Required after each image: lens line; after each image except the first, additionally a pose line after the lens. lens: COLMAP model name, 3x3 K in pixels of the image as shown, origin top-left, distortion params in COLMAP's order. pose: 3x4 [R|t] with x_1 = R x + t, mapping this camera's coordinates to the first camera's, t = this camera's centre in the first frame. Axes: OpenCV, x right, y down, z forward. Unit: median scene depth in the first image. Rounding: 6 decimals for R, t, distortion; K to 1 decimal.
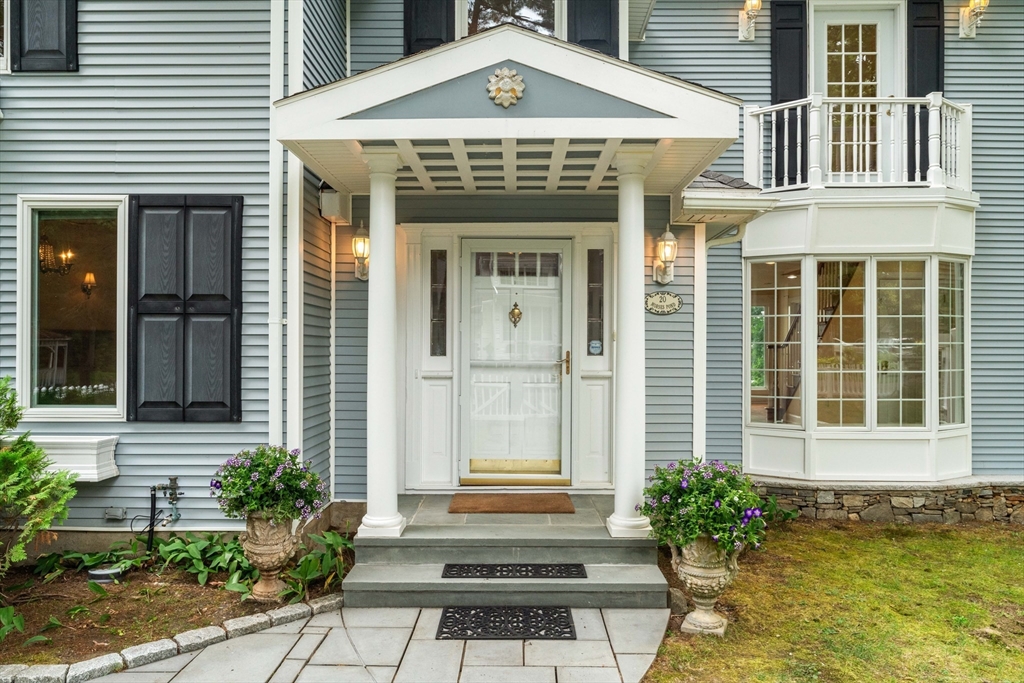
lens RADIAL K [[702.5, 0, 510.8], [0, 702.5, 344.8], [0, 0, 1]] dist [-0.000198, 0.000410]
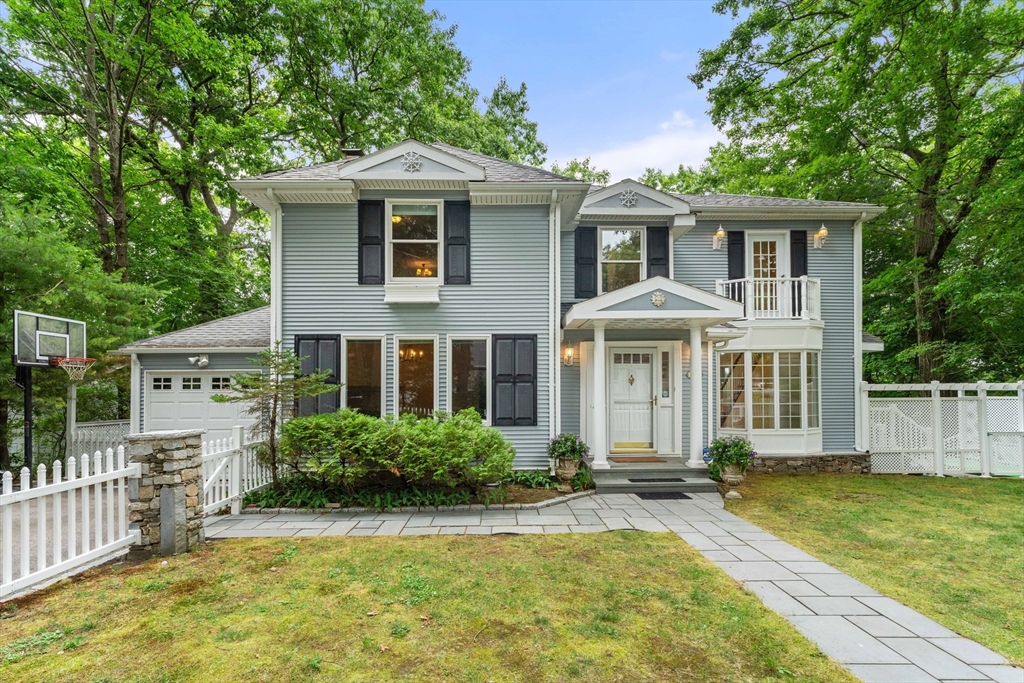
lens RADIAL K [[476.4, 0, 514.5], [0, 476.4, 385.0], [0, 0, 1]] dist [-0.003277, -0.000226]
pose [[0.999604, -0.006816, 0.027313, -0.424468], [0.007044, 0.999941, -0.008240, -0.016269], [-0.027255, 0.008430, 0.999593, -0.564984]]
